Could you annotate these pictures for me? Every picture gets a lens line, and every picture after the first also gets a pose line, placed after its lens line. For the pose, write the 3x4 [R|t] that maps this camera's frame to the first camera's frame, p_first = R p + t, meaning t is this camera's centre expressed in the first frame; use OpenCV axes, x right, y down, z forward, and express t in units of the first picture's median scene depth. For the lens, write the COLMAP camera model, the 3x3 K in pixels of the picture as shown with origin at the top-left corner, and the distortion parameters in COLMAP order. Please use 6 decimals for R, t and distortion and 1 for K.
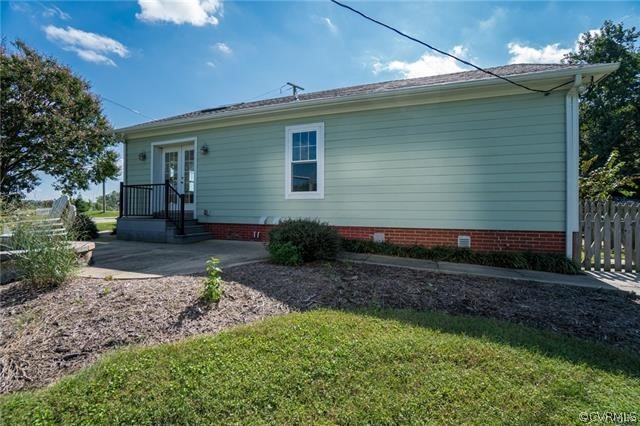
lens RADIAL K [[281.2, 0, 322.8], [0, 281.2, 209.4], [0, 0, 1]] dist [-0.043524, 0.004847]
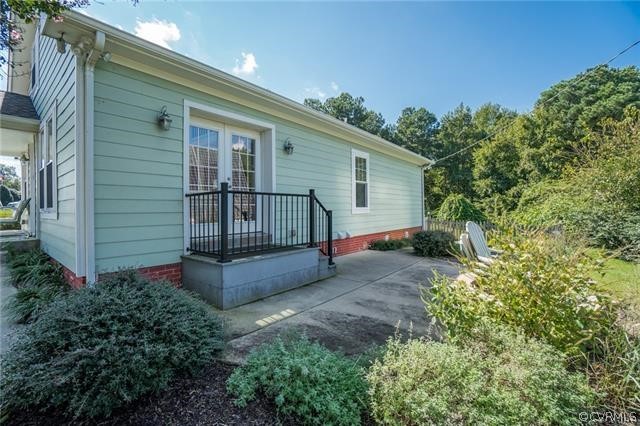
lens RADIAL K [[281.2, 0, 322.5], [0, 281.2, 203.2], [0, 0, 1]] dist [-0.043524, 0.004847]
pose [[0.315977, 0.012010, 0.948691, -1.241586], [0.008199, 0.999848, -0.015388, -0.062757], [-0.948731, 0.012641, 0.315831, 0.768134]]
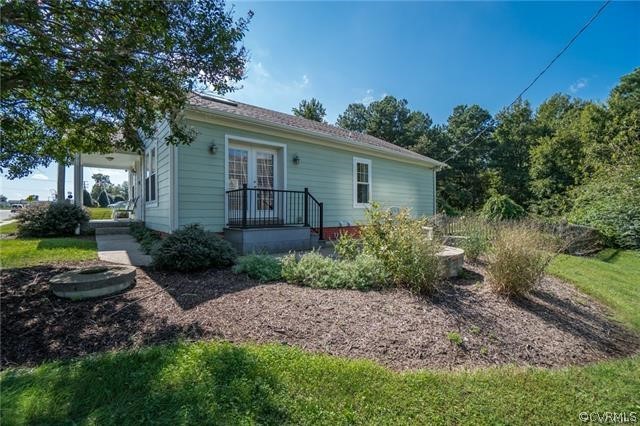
lens RADIAL K [[281.2, 0, 315.0], [0, 281.2, 208.5], [0, 0, 1]] dist [-0.043524, 0.004847]
pose [[0.506057, 0.006222, 0.862478, -1.470392], [0.004517, 0.999941, -0.009864, -0.020642], [-0.862488, 0.008888, 0.505999, 0.454754]]
